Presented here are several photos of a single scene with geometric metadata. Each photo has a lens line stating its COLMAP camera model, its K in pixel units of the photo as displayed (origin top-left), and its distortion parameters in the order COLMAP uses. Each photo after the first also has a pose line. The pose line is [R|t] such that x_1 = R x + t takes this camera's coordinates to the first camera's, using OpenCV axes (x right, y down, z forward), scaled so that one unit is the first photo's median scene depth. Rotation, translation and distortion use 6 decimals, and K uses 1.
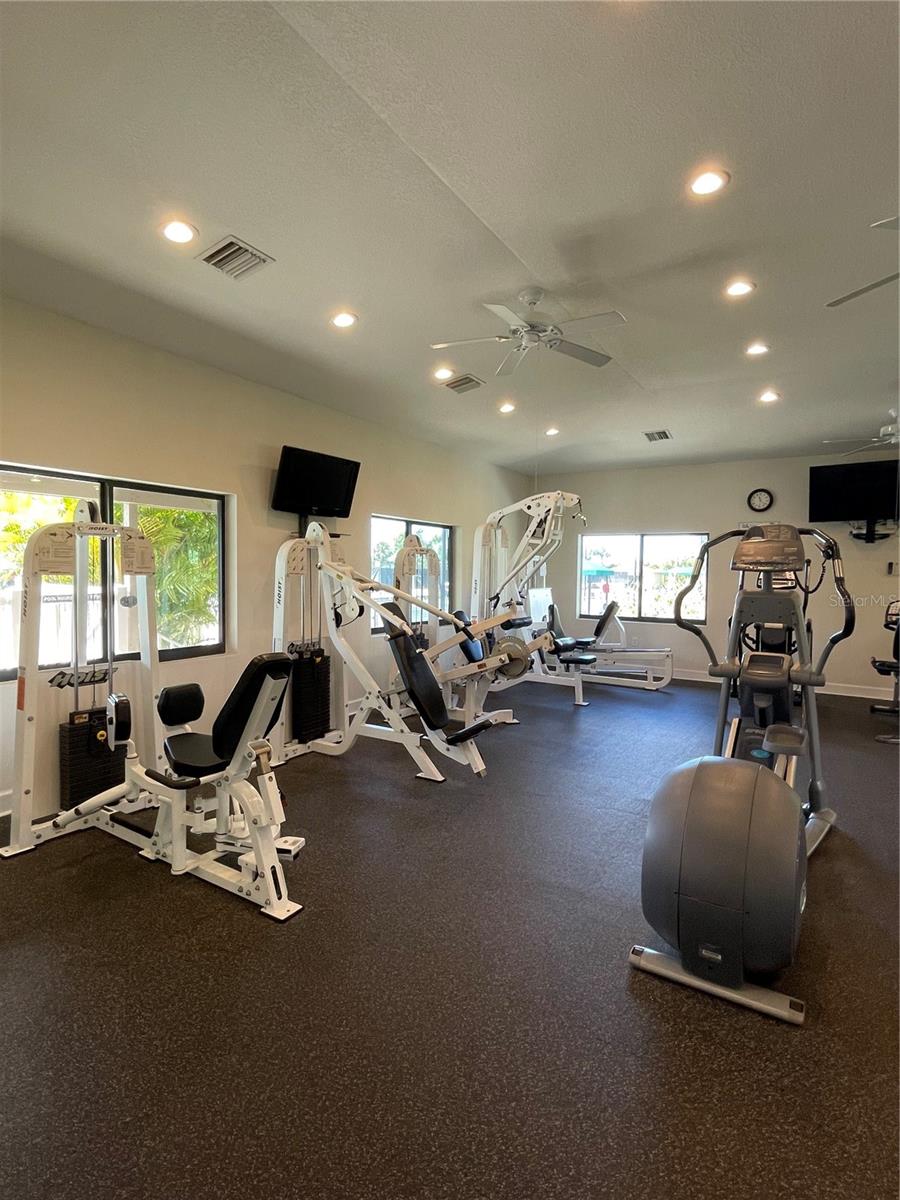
lens RADIAL K [[610.0, 0, 450.0], [0, 610.0, 600.0], [0, 0, 1]] dist [-0.004757, 0.001020]
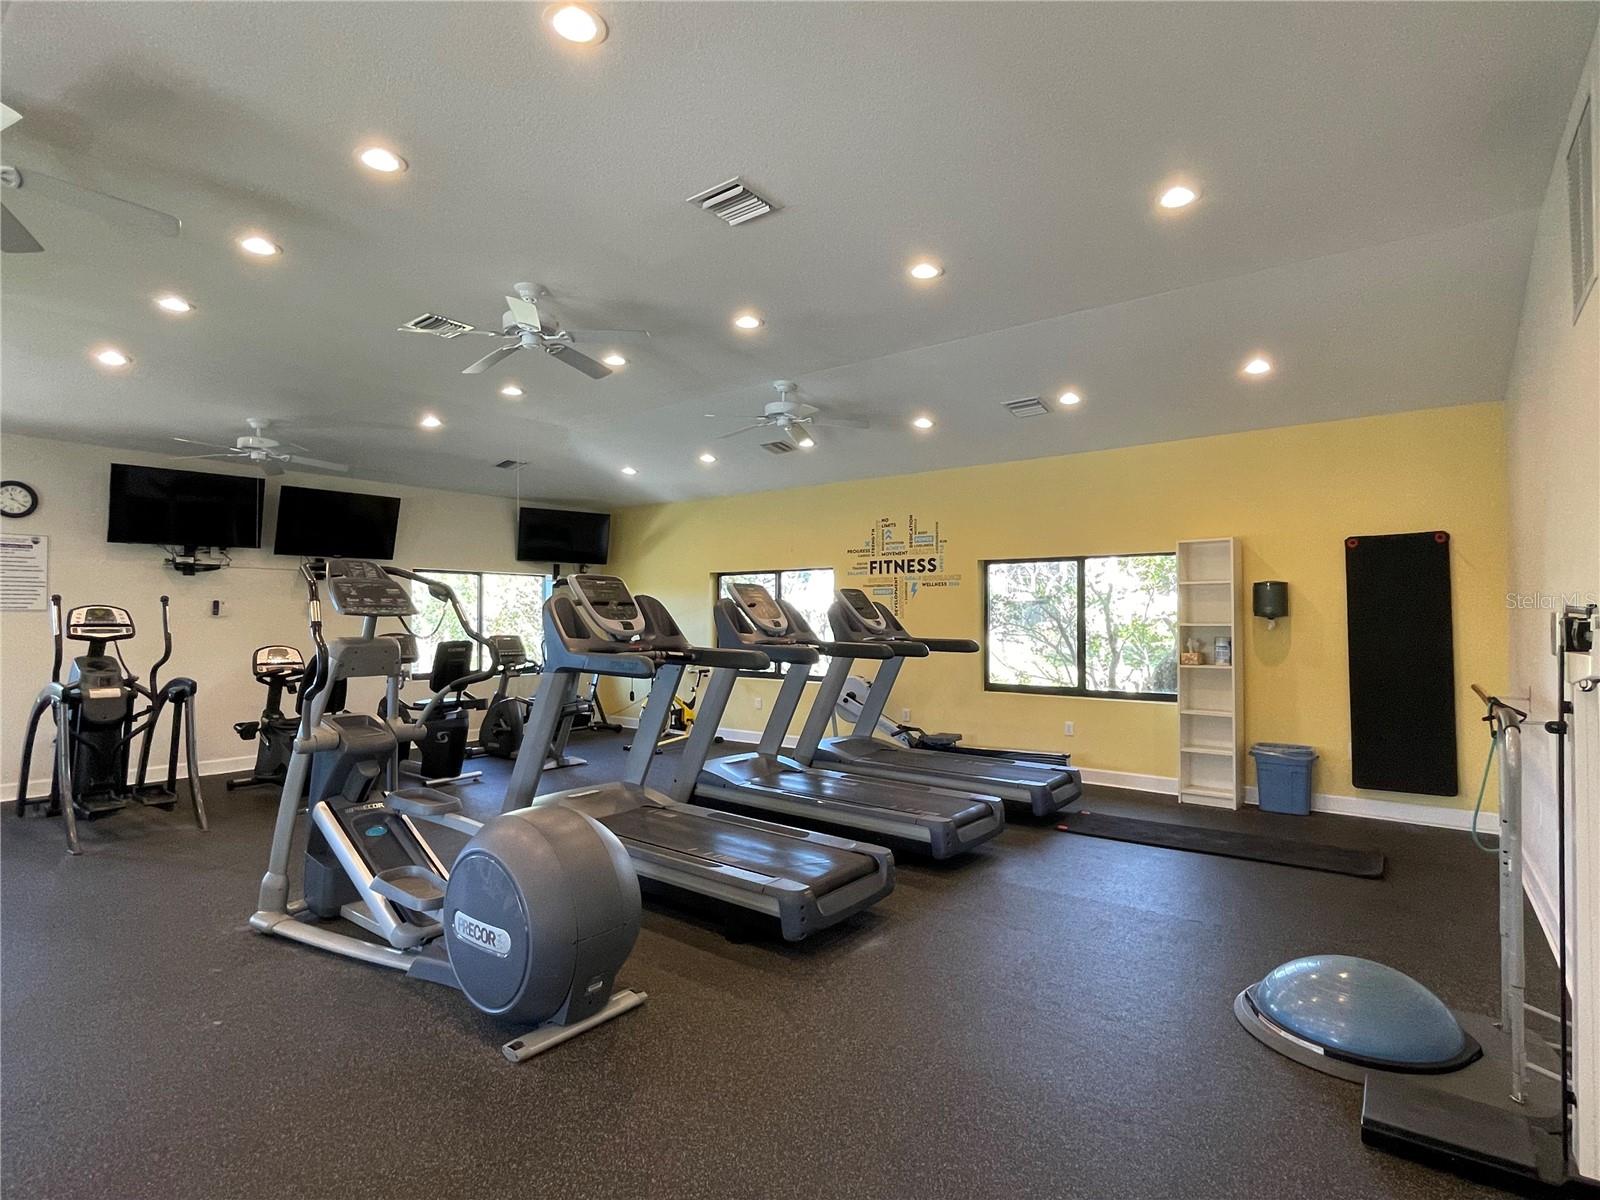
lens RADIAL K [[813.3, 0, 800.0], [0, 813.3, 600.0], [0, 0, 1]] dist [-0.004757, 0.001020]
pose [[0.087712, 0.010578, 0.996090, -0.289987], [0.044948, 0.998883, -0.014565, -0.013879], [-0.995131, 0.046050, 0.087138, 0.154218]]
